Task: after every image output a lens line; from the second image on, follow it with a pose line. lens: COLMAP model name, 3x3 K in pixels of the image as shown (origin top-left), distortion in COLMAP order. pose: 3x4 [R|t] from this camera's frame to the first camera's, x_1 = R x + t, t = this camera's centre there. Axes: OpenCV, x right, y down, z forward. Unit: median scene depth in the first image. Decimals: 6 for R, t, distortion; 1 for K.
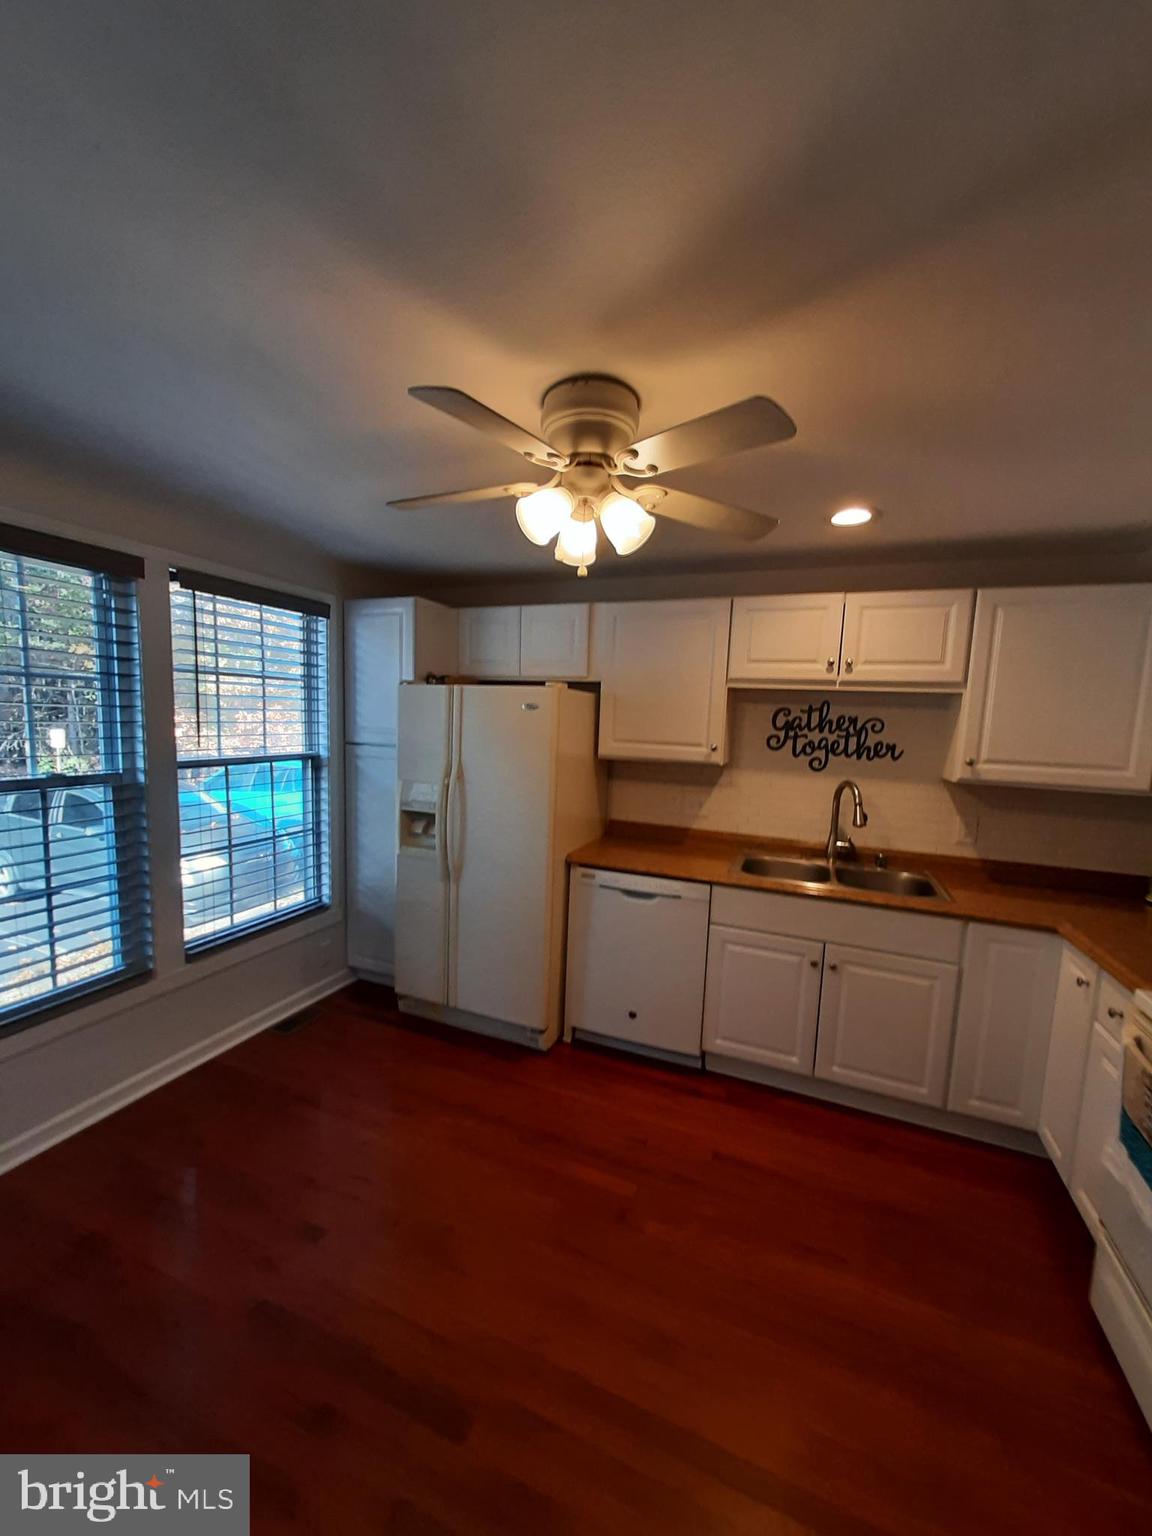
lens RADIAL K [[609.2, 0, 572.2], [0, 609.2, 778.5], [0, 0, 1]] dist [0.000202, -0.000105]
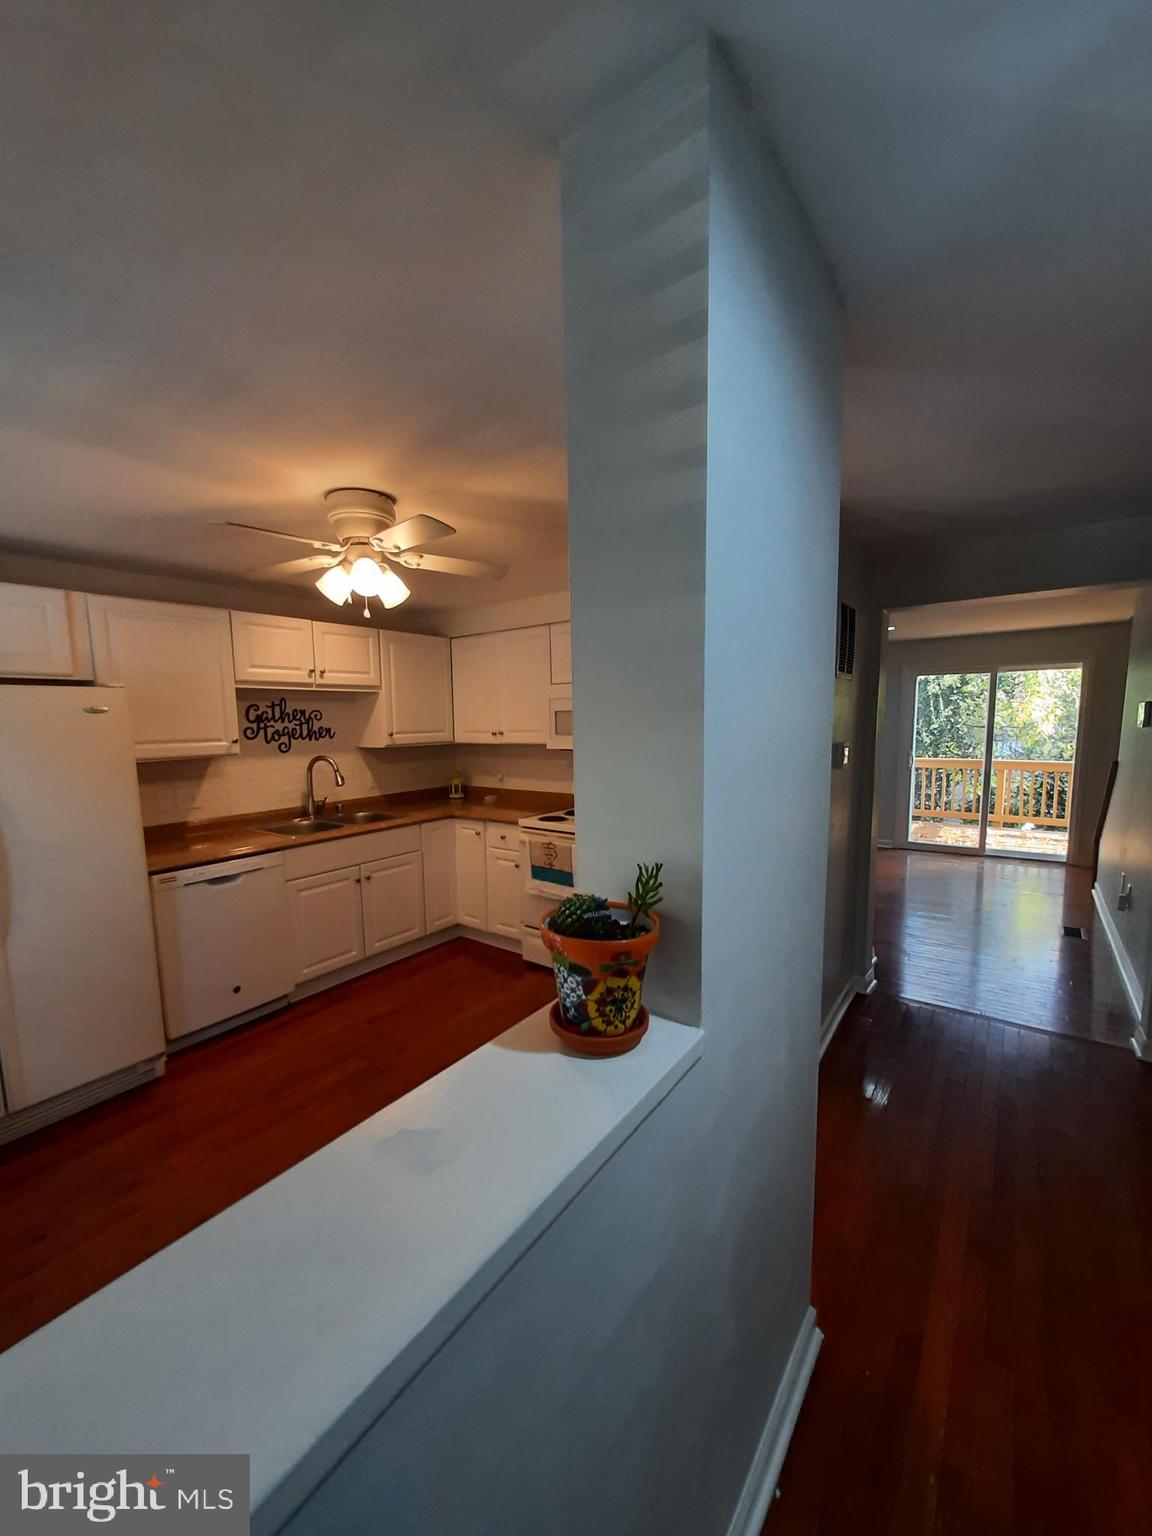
lens RADIAL K [[609.2, 0, 572.7], [0, 609.2, 774.1], [0, 0, 1]] dist [0.000202, -0.000105]
pose [[0.230473, -0.134893, 0.963684, -0.724659], [0.124641, 0.986279, 0.108247, -0.032625], [-0.965063, 0.095166, 0.244124, 0.112365]]
